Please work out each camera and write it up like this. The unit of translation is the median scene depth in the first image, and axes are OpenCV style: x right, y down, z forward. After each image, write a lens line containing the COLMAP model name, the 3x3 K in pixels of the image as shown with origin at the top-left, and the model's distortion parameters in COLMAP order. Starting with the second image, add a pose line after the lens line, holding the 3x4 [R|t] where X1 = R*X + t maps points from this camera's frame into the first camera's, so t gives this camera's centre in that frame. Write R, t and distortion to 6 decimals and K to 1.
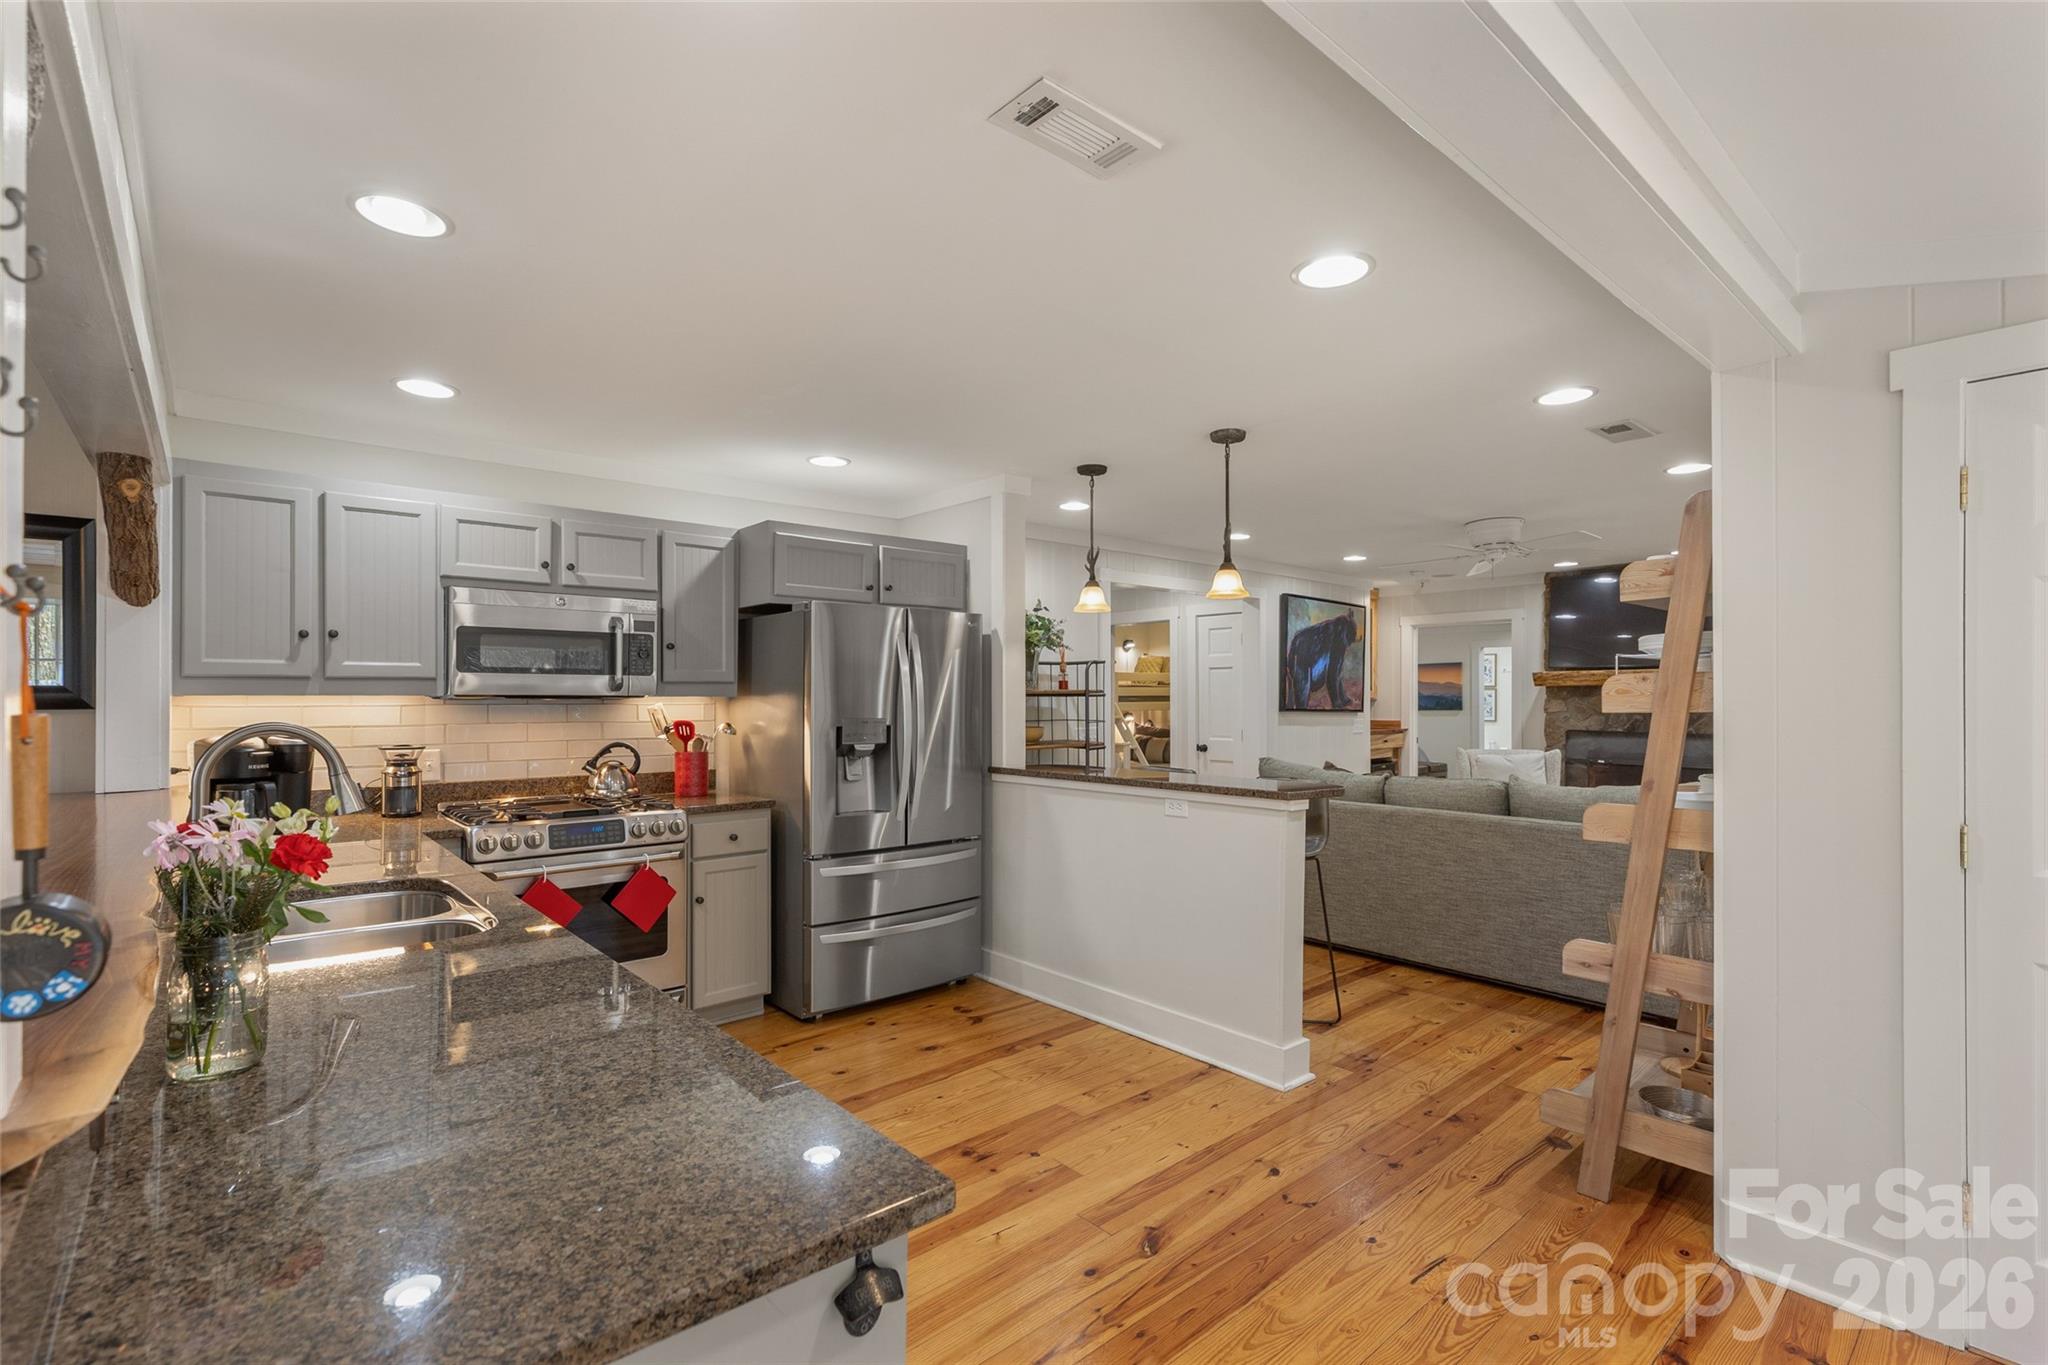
lens RADIAL K [[925.9, 0, 1027.0], [0, 925.9, 689.3], [0, 0, 1]] dist [0.004641, 0.000300]
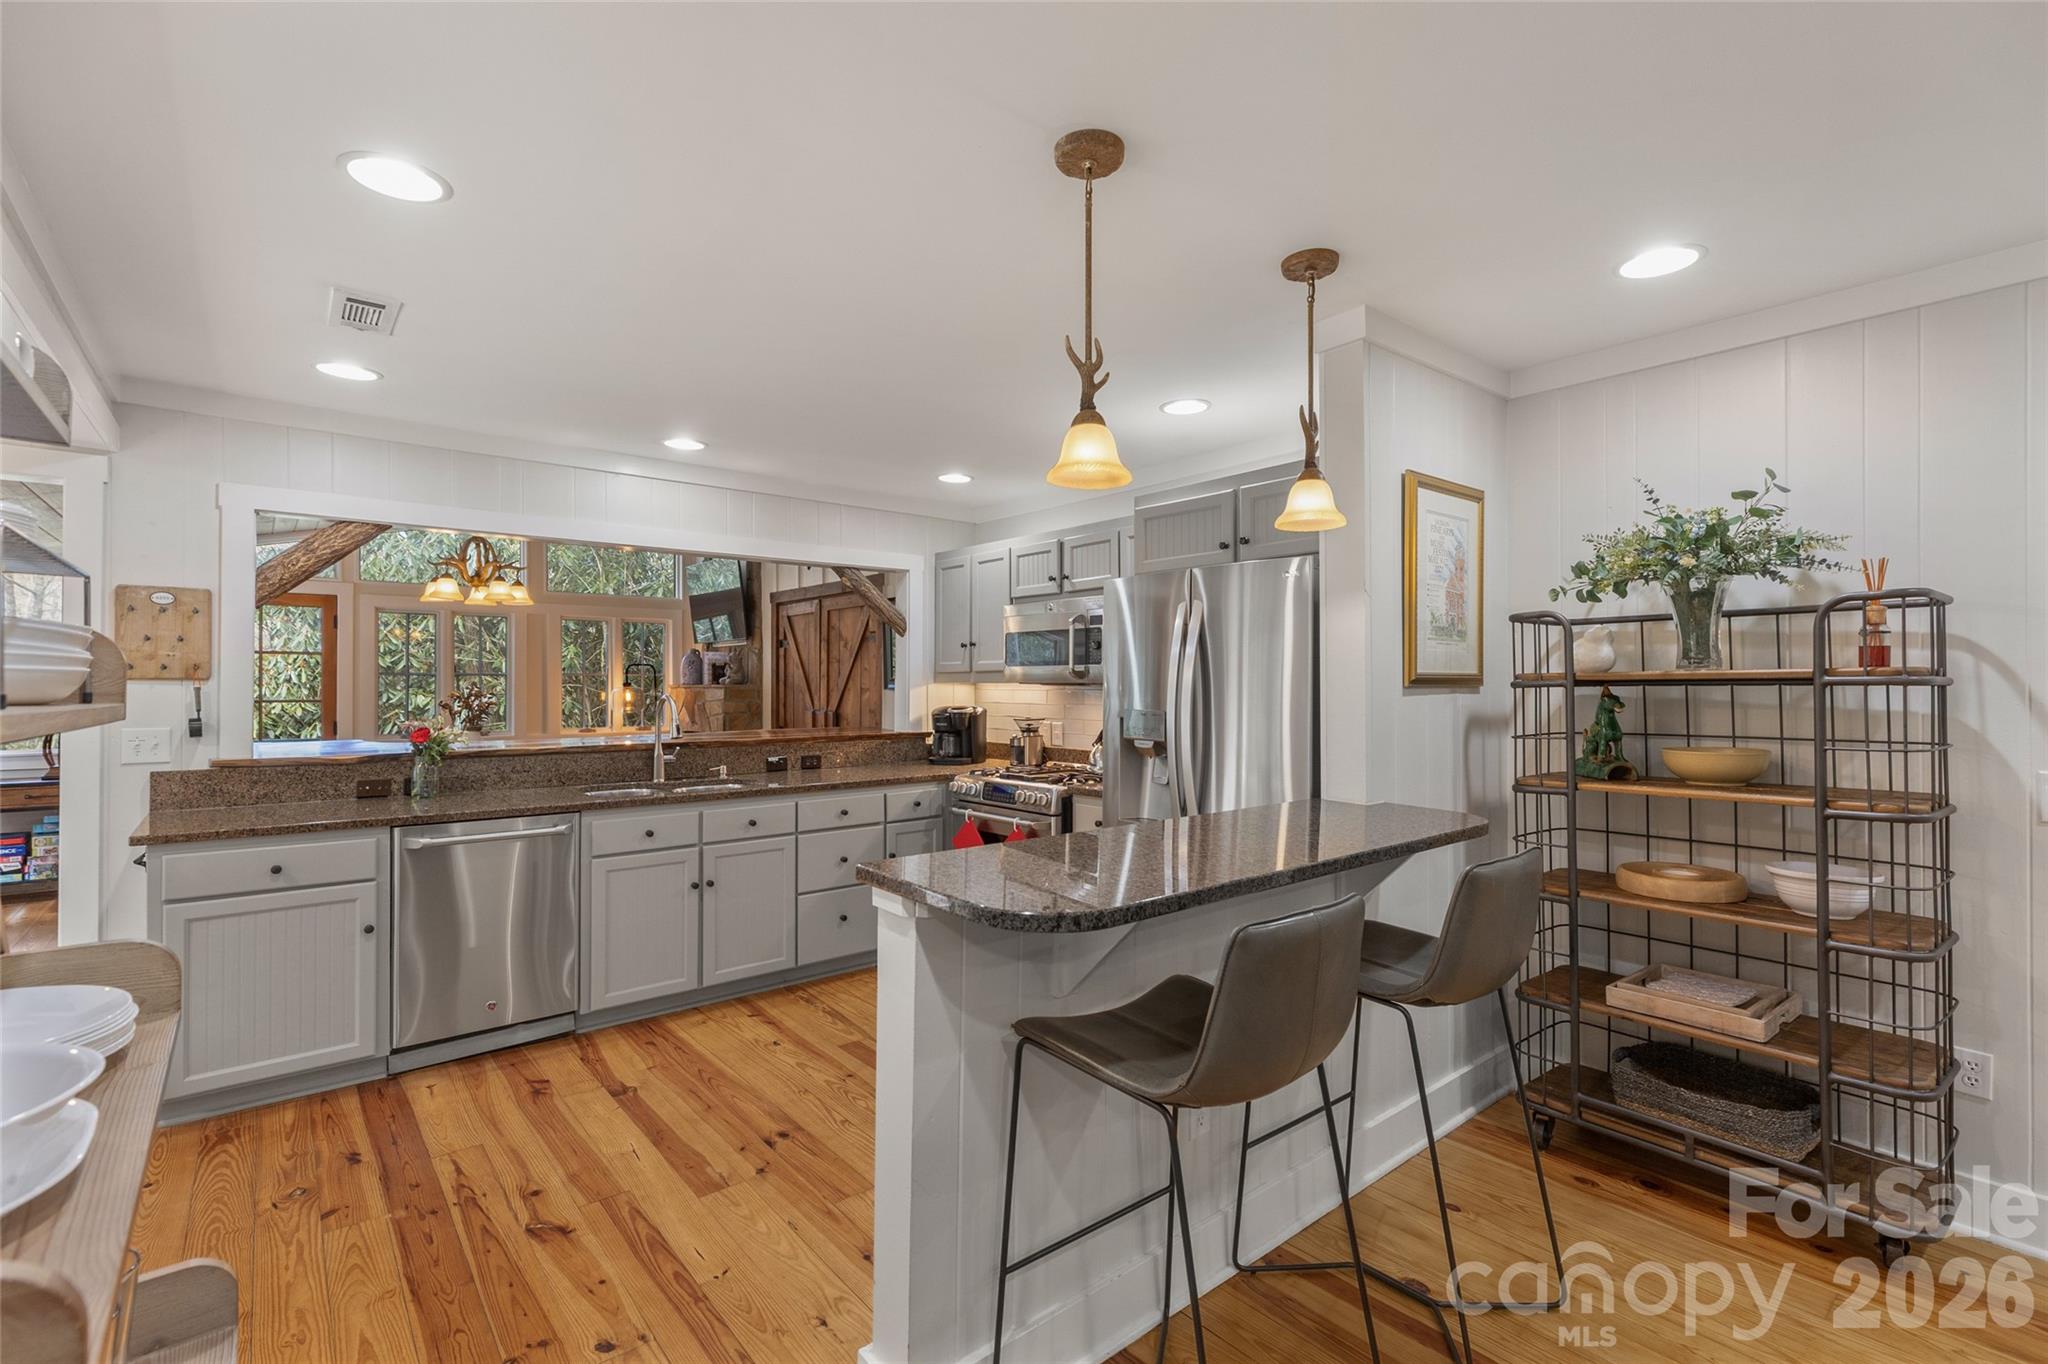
lens RADIAL K [[925.9, 0, 1026.2], [0, 925.9, 678.8], [0, 0, 1]] dist [0.004641, 0.000300]
pose [[-0.031036, -0.004093, -0.999510, 0.969733], [0.005605, 0.999975, -0.004269, 0.008646], [0.999503, -0.005735, -0.031012, 1.341963]]
